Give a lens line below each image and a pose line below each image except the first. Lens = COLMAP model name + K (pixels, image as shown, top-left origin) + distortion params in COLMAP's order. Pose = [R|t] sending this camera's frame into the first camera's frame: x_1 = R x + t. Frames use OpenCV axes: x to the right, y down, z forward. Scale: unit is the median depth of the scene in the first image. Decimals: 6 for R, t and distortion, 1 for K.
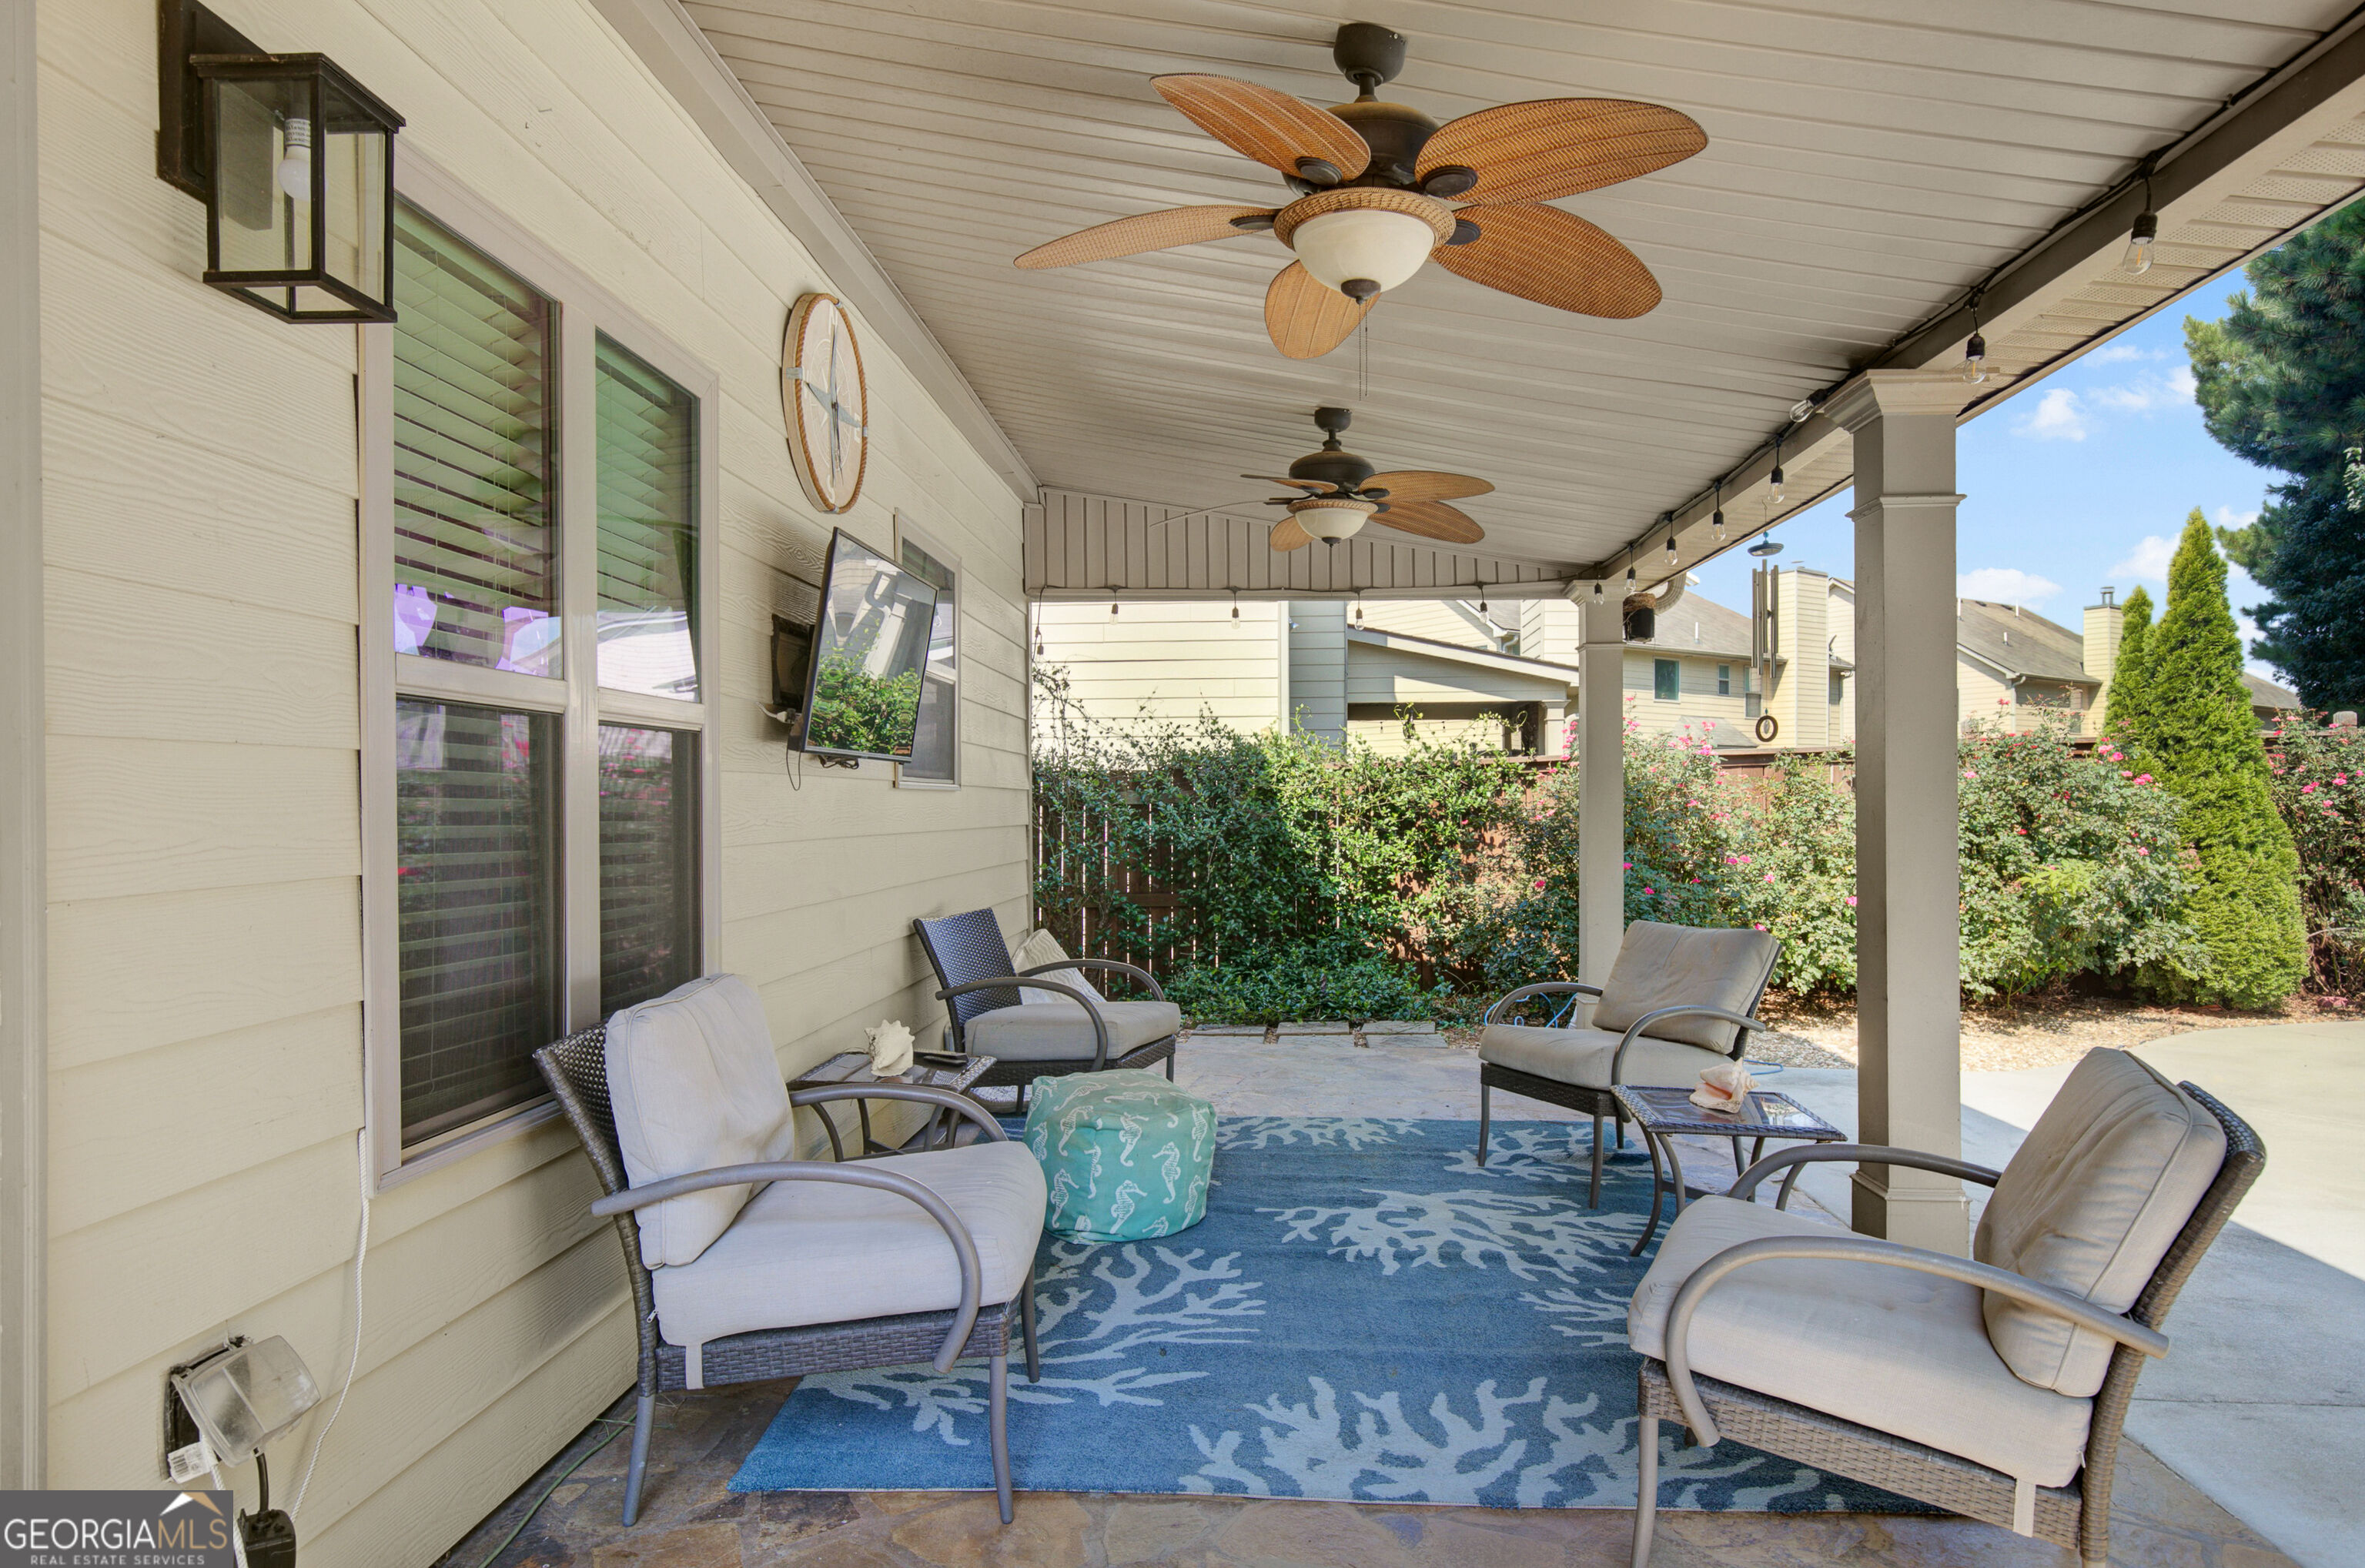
lens RADIAL K [[1380.6, 0, 1179.9], [0, 1380.6, 802.2], [0, 0, 1]] dist [-0.006108, -0.001086]
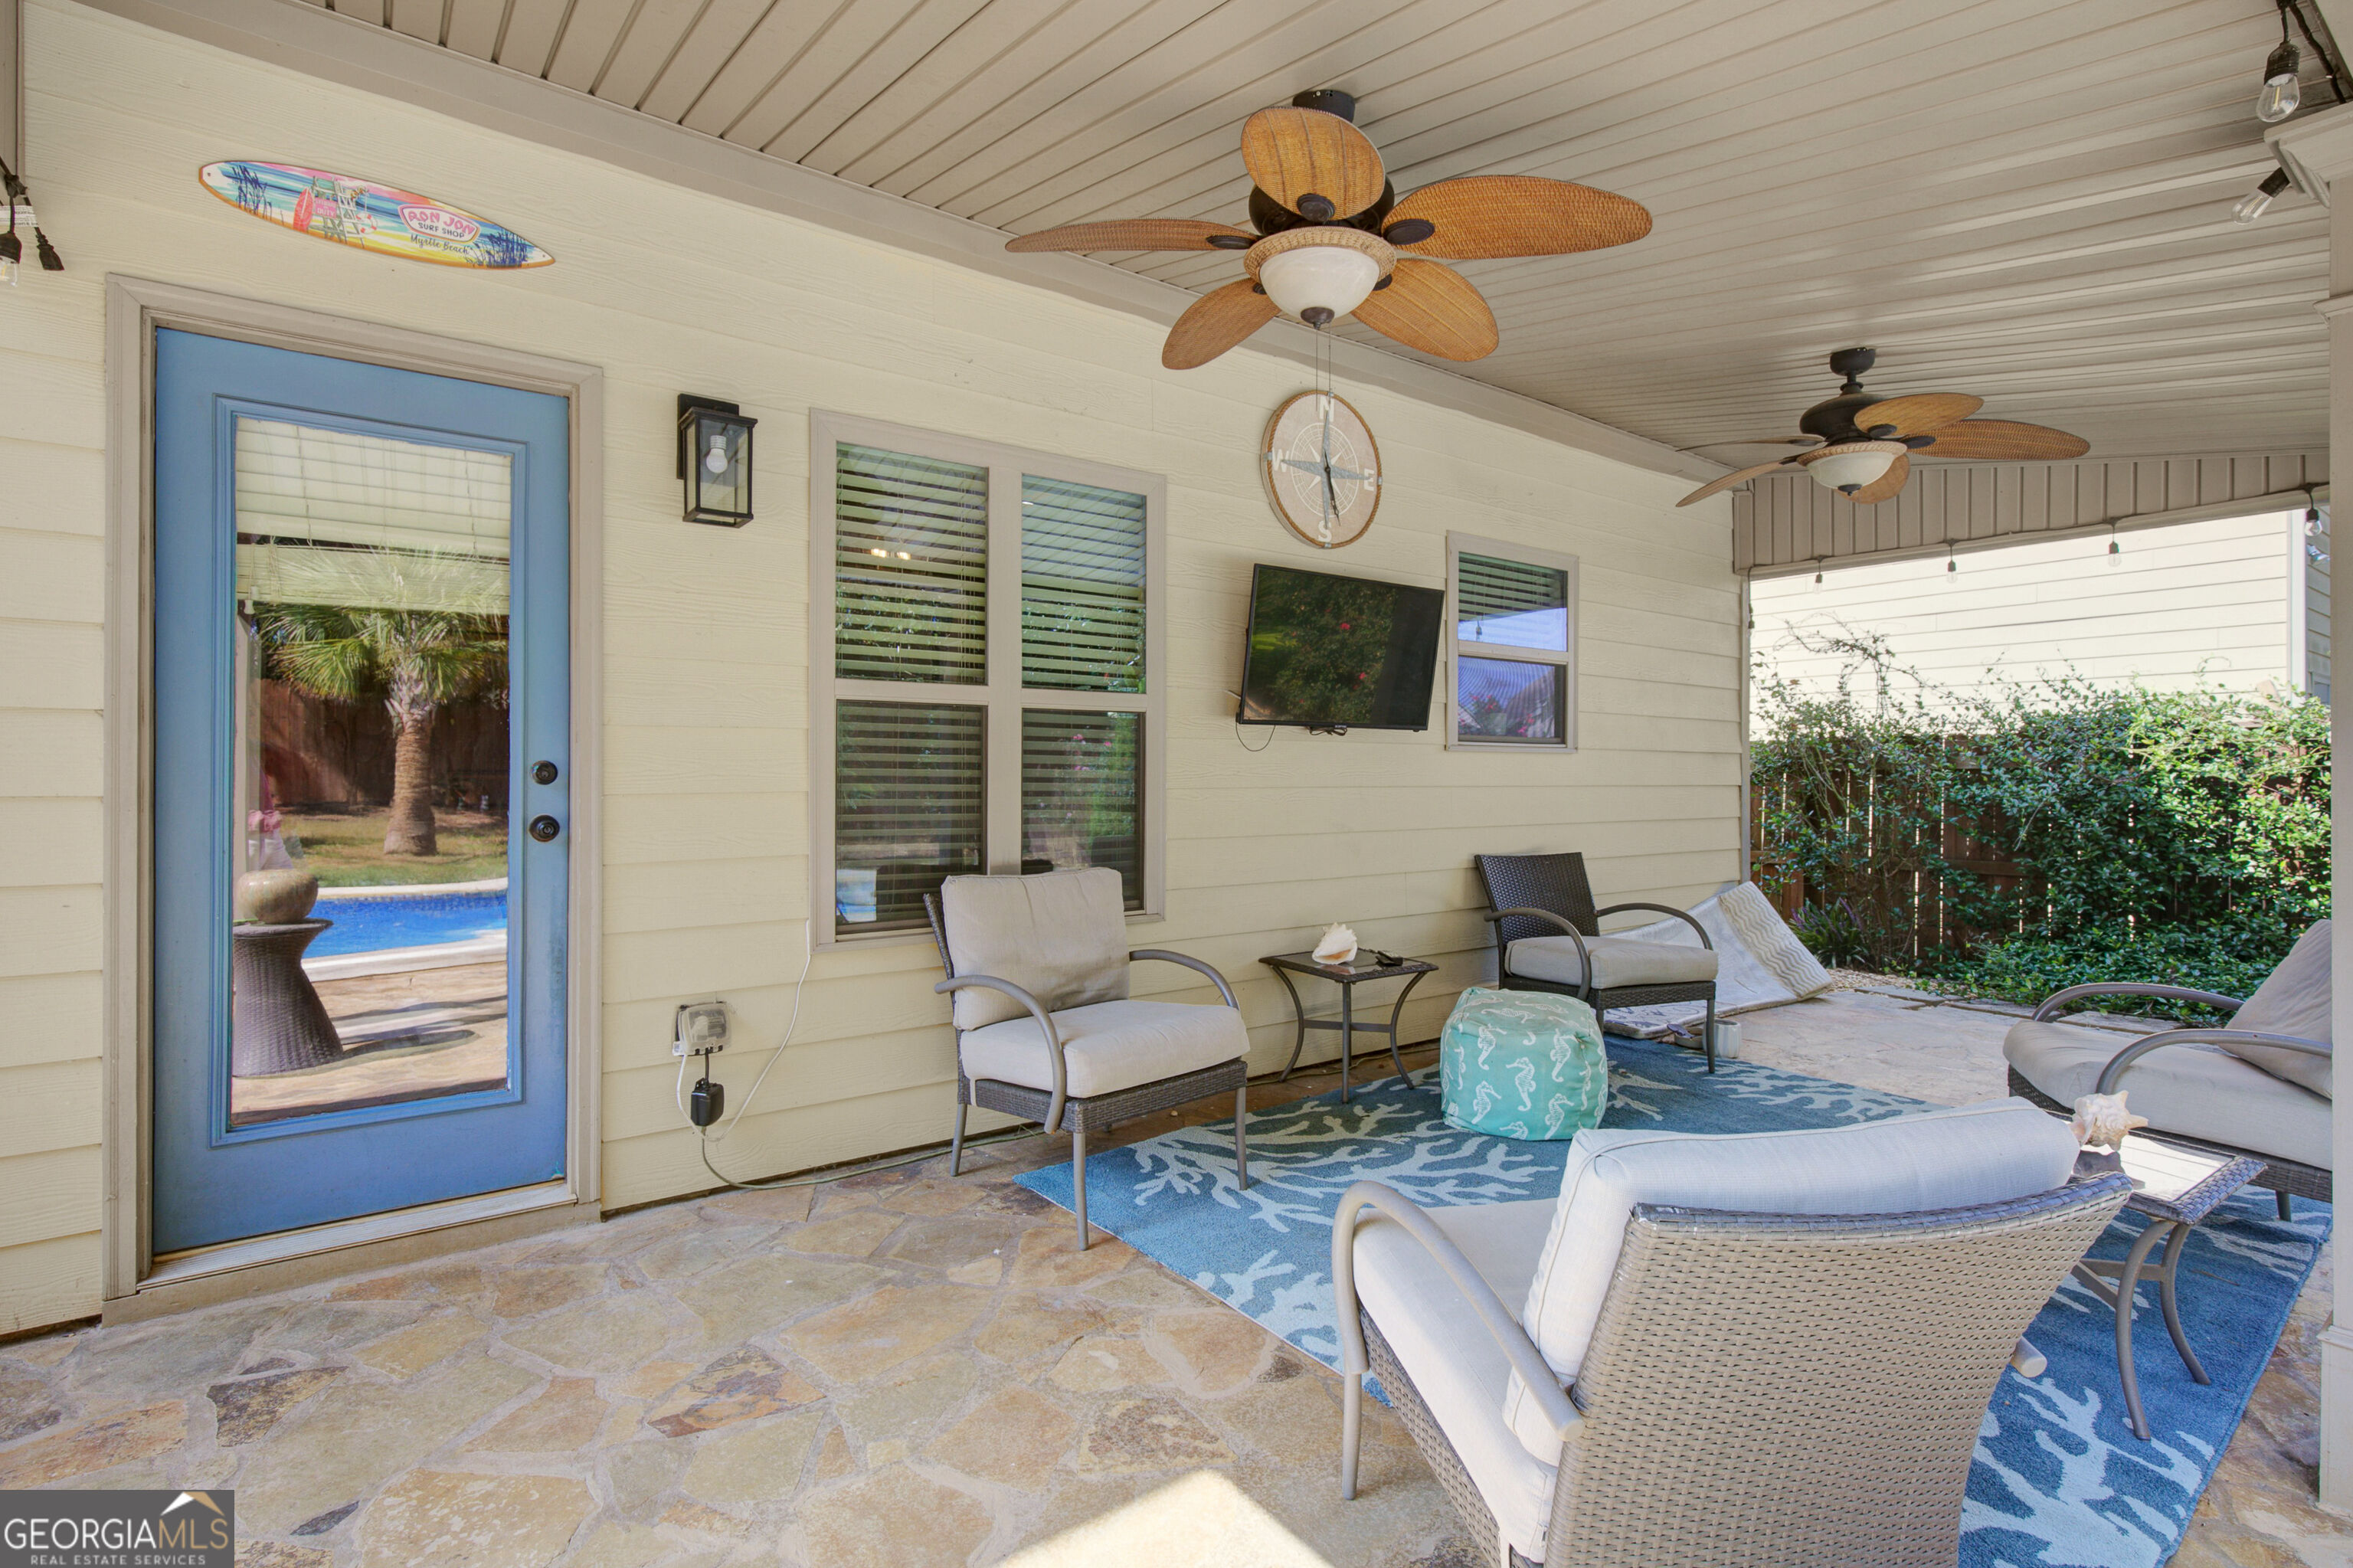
lens RADIAL K [[1079.7, 0, 1178.4], [0, 1079.7, 768.9], [0, 0, 1]] dist [-0.006364, 0.001952]
pose [[0.645861, 0.002478, -0.763451, 0.486920], [-0.004008, 0.999992, -0.000145, 0.009522], [0.763444, 0.003153, 0.645866, 0.206245]]
